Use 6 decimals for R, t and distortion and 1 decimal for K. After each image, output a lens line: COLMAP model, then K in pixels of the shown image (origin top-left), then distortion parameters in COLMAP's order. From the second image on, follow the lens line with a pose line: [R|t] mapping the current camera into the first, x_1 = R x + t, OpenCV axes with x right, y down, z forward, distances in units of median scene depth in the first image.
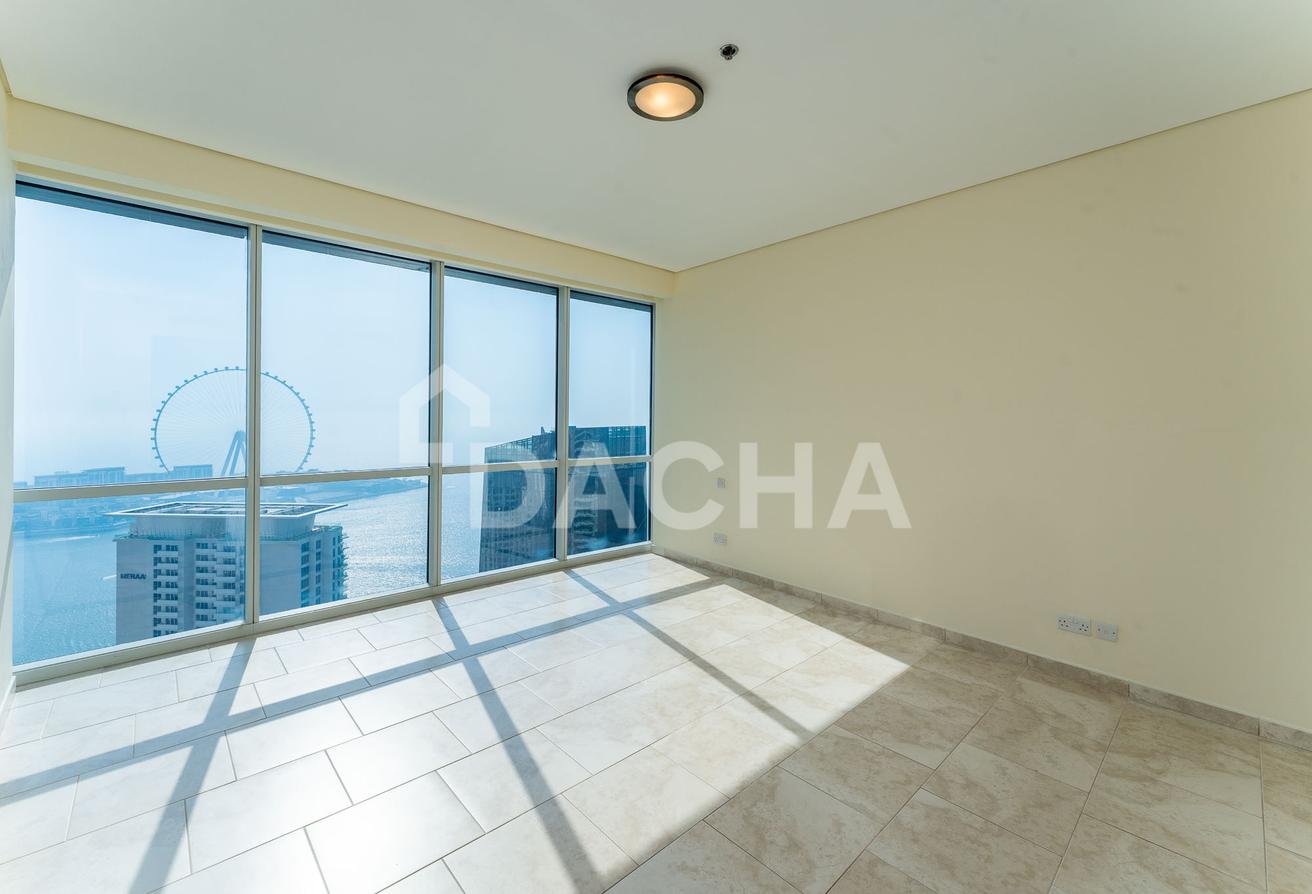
lens RADIAL K [[544.6, 0, 656.0], [0, 544.6, 447.0], [0, 0, 1]] dist [0.001748, 0.000120]
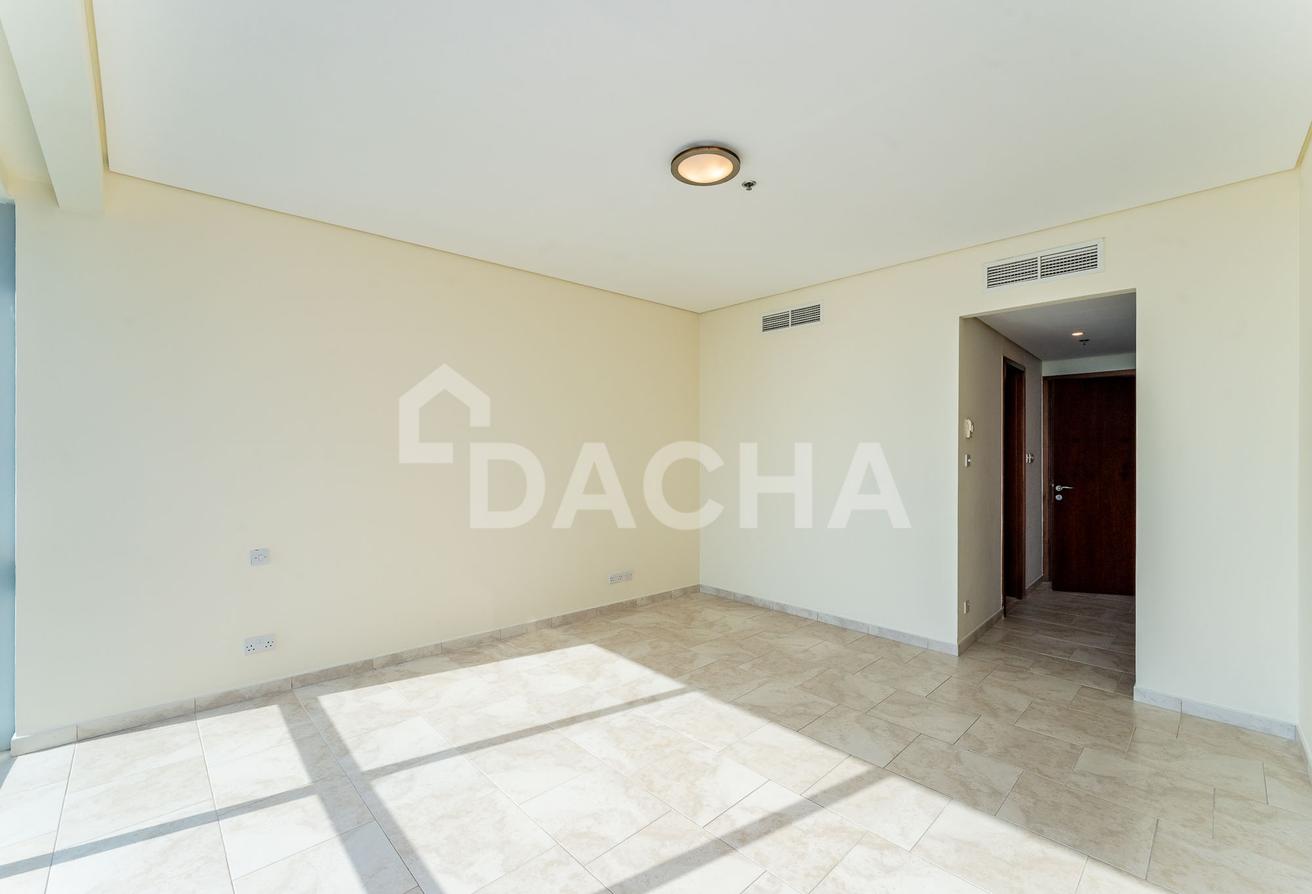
lens RADIAL K [[544.6, 0, 656.0], [0, 544.6, 447.0], [0, 0, 1]] dist [0.001748, 0.000120]
pose [[-0.011511, -0.000745, 0.999933, -0.884637], [0.052449, 0.998623, 0.001348, -0.066955], [-0.998557, 0.052461, -0.011456, 0.870031]]
